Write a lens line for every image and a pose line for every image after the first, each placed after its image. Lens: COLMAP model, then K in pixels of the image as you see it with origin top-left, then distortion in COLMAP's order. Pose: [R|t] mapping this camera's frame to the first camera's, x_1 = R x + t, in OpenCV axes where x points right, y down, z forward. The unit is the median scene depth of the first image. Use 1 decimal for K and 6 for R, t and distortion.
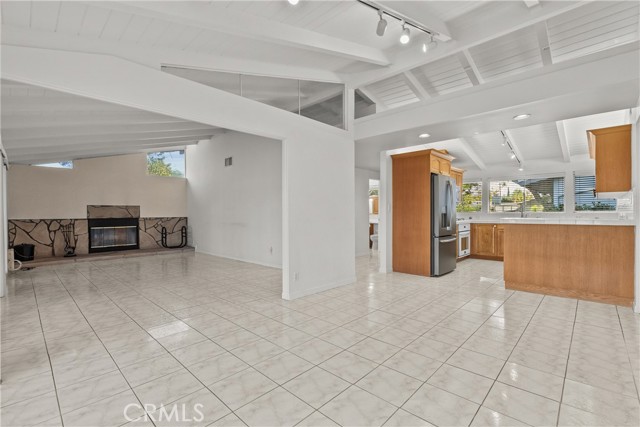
lens RADIAL K [[292.1, 0, 329.5], [0, 292.1, 217.4], [0, 0, 1]] dist [-0.003769, 0.001871]
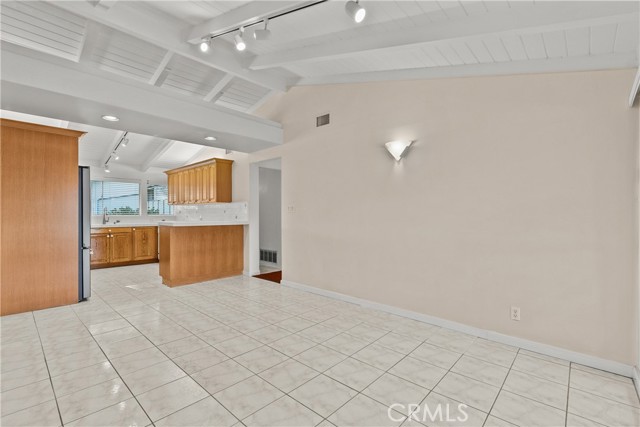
lens RADIAL K [[292.1, 0, 324.9], [0, 292.1, 208.0], [0, 0, 1]] dist [-0.003769, 0.001871]
pose [[-0.004451, 0.033118, 0.999442, -0.488537], [0.021931, 0.999214, -0.033013, 0.001527], [-0.999750, 0.021772, -0.005174, 0.475371]]
